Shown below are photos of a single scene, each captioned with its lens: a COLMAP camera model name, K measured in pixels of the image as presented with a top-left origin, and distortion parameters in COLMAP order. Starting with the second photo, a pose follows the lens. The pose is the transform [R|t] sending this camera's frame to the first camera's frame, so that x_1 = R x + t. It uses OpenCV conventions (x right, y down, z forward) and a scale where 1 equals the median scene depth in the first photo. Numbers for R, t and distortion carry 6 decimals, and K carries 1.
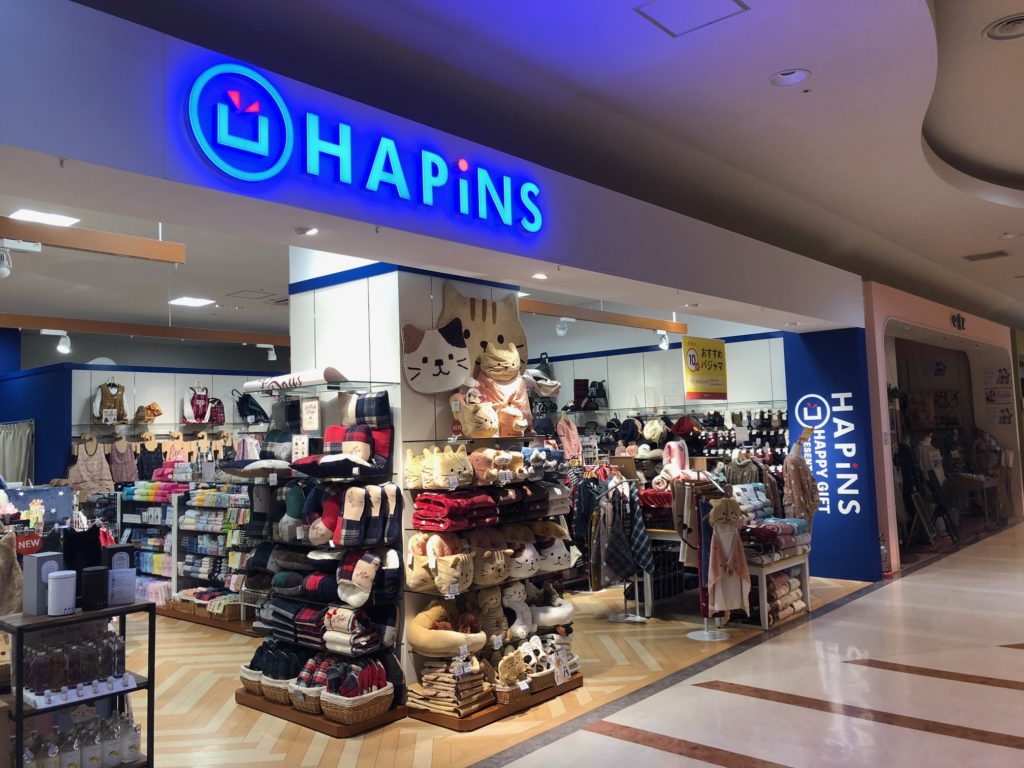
lens RADIAL K [[830.1, 0, 497.6], [0, 830.1, 370.5], [0, 0, 1]] dist [0.080851, -0.152315]
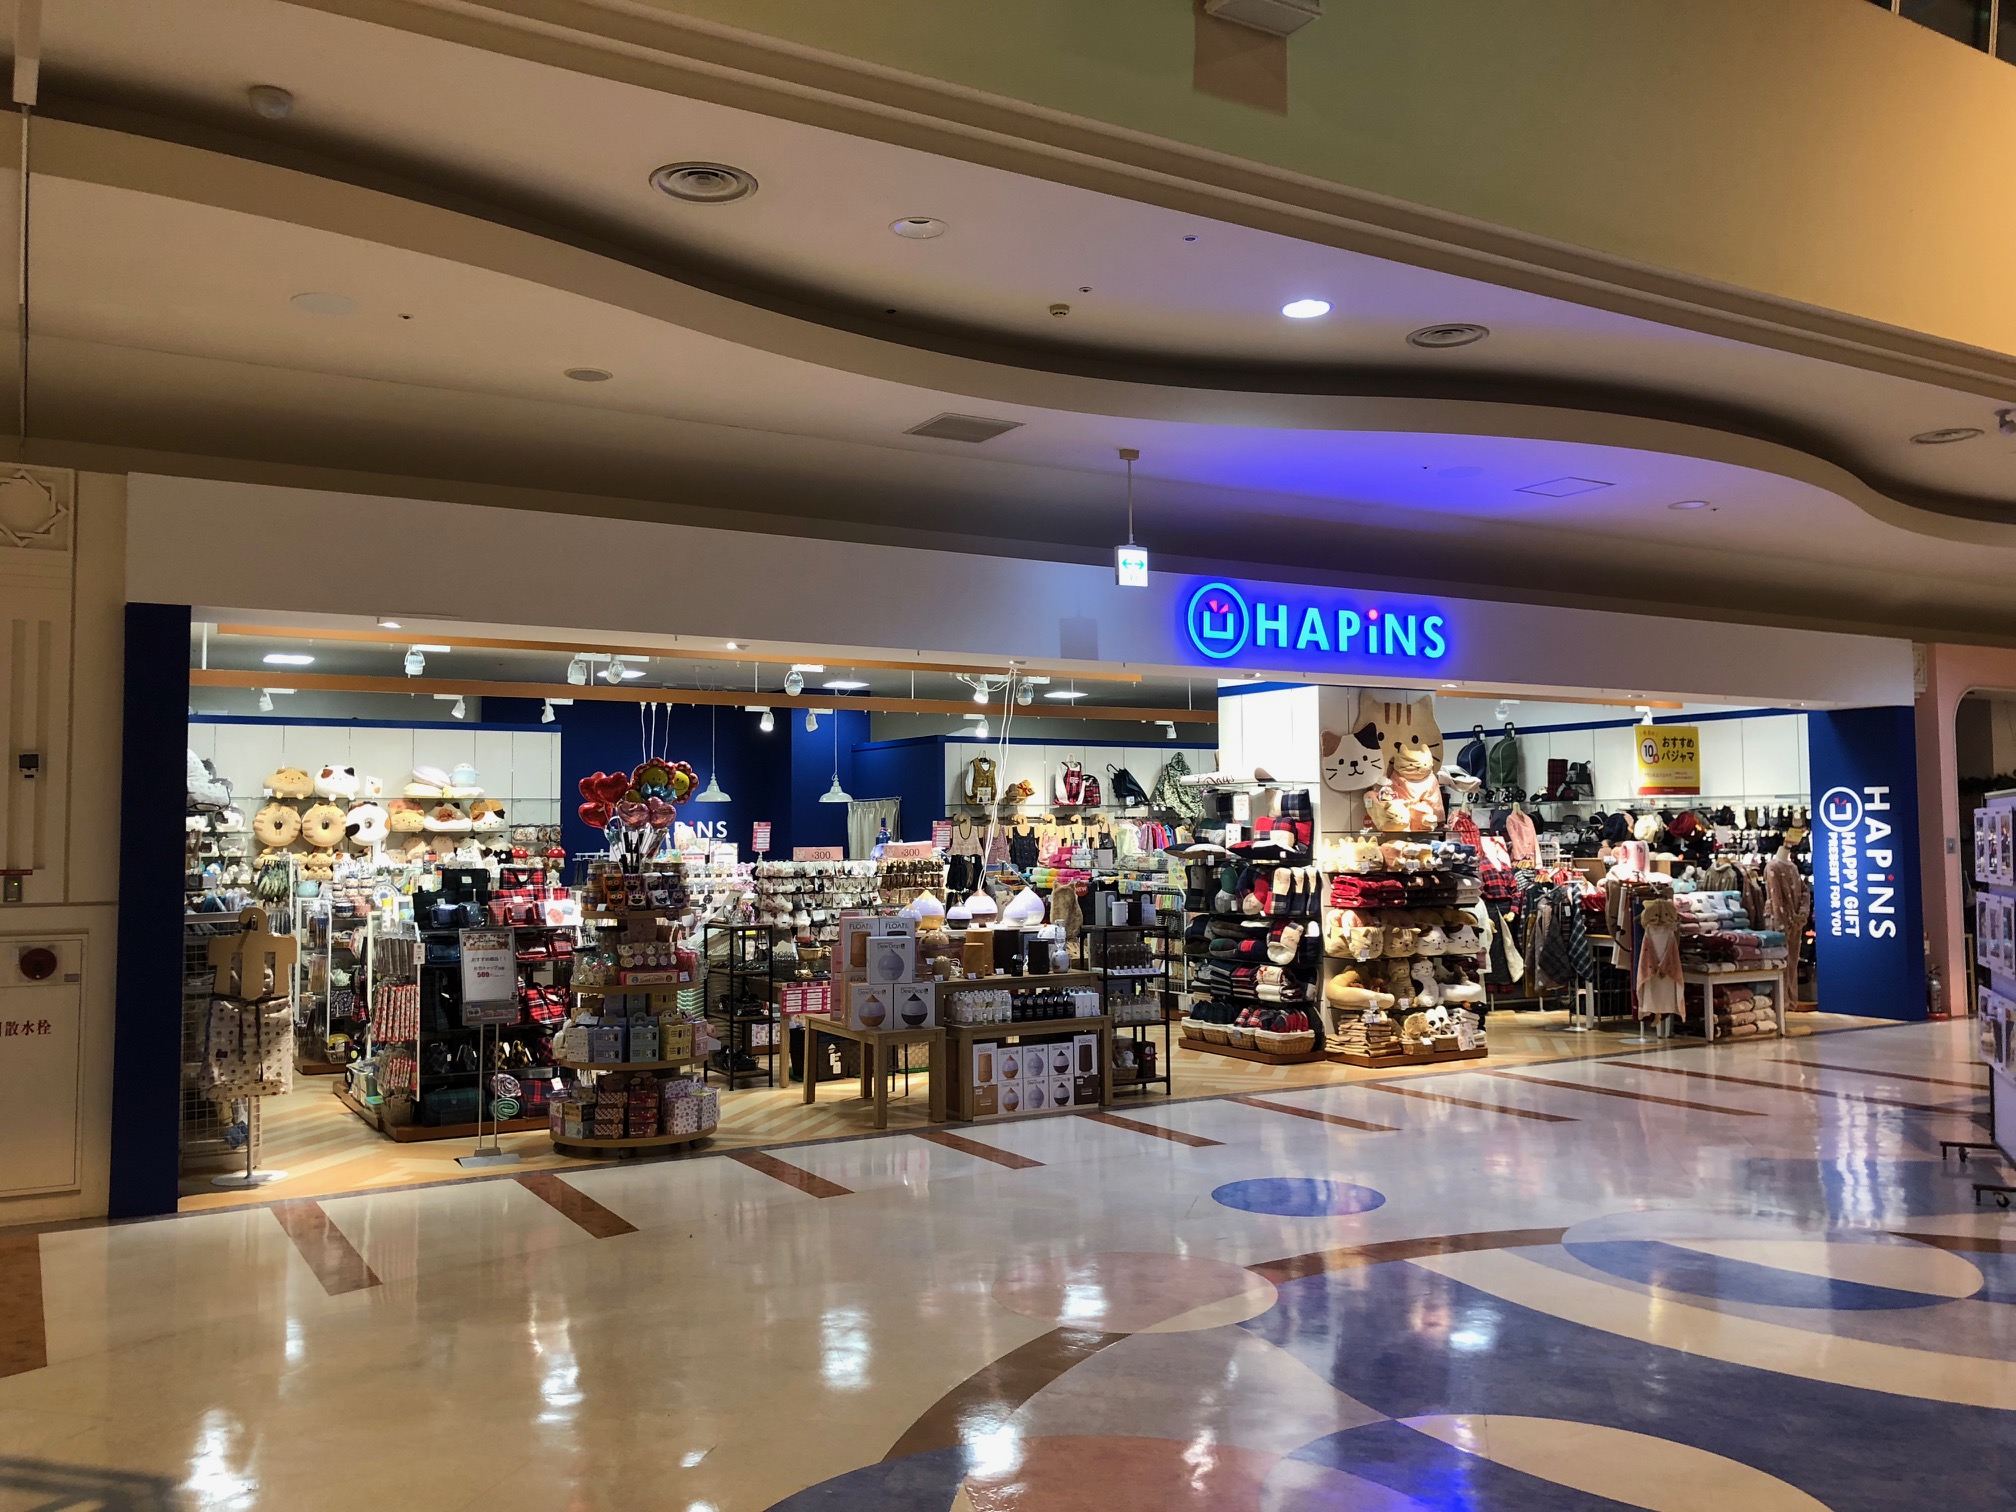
lens RADIAL K [[1634.2, 0, 979.7], [0, 1634.2, 729.5], [0, 0, 1]] dist [0.080851, -0.152315]
pose [[0.951569, 0.006828, -0.307361, 0.126287], [-0.000293, 0.999773, 0.021302, -0.100221], [0.307436, -0.020180, 0.951355, -1.243491]]
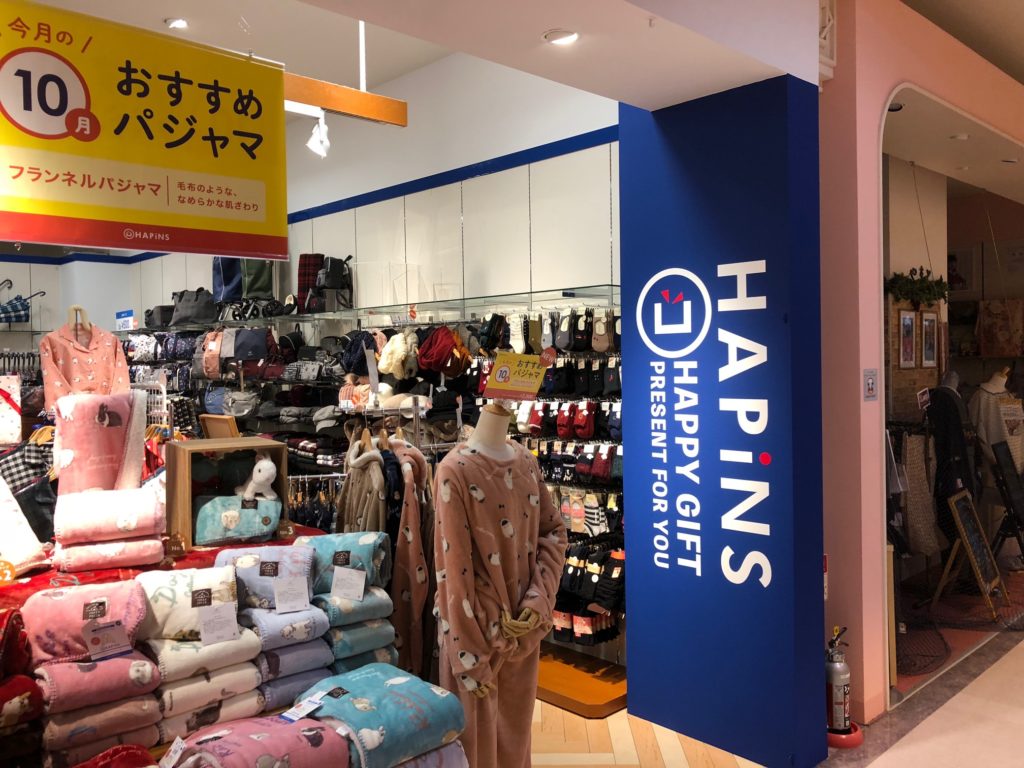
lens RADIAL K [[816.8, 0, 512.9], [0, 816.8, 361.0], [0, 0, 1]] dist [0.075054, -0.135640]
pose [[0.996302, 0.017488, -0.084128, 0.549663], [-0.010193, 0.996210, 0.086381, 0.064217], [0.085320, -0.085204, 0.992704, 1.009403]]
